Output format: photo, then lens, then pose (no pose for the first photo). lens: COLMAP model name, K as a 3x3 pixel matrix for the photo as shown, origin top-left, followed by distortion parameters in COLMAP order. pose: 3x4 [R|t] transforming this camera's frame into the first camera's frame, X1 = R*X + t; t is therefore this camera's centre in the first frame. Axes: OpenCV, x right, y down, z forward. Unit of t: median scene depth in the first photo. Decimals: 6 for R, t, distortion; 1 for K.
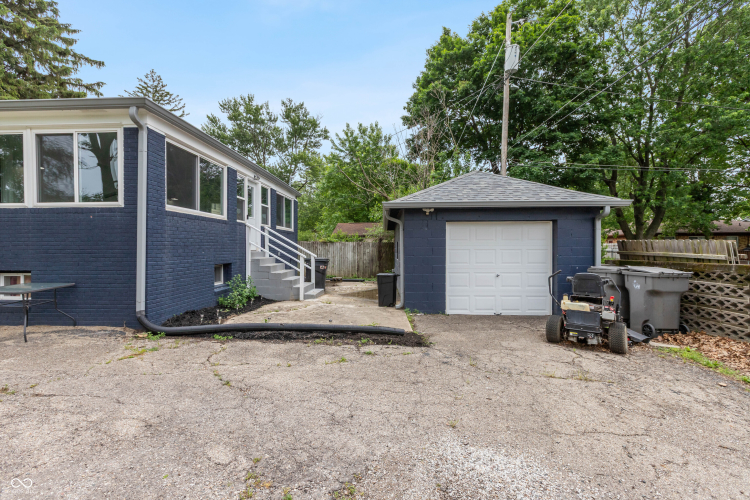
lens RADIAL K [[336.1, 0, 375.0], [0, 336.1, 250.0], [0, 0, 1]] dist [-0.000346, 0.000337]
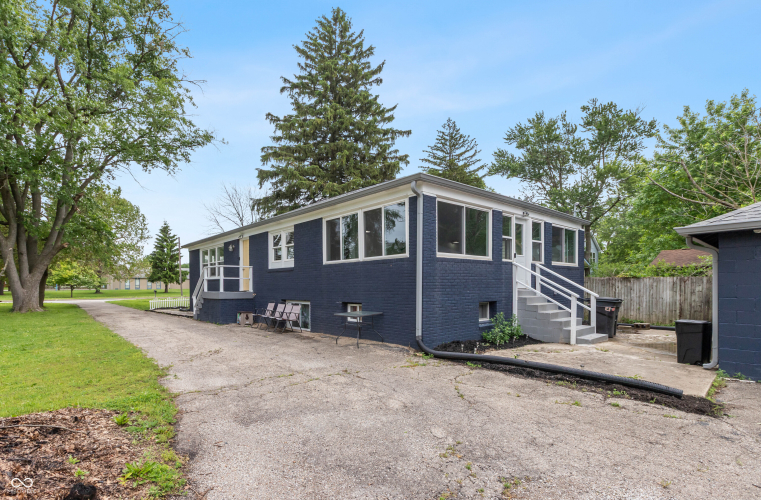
lens RADIAL K [[372.5, 0, 379.7], [0, 372.5, 297.2], [0, 0, 1]] dist [0.000164, -0.000440]
pose [[0.714066, 0.019232, -0.699814, 0.151191], [0.001125, 0.999590, 0.028618, -0.008204], [0.700078, -0.021222, 0.713751, -0.101798]]
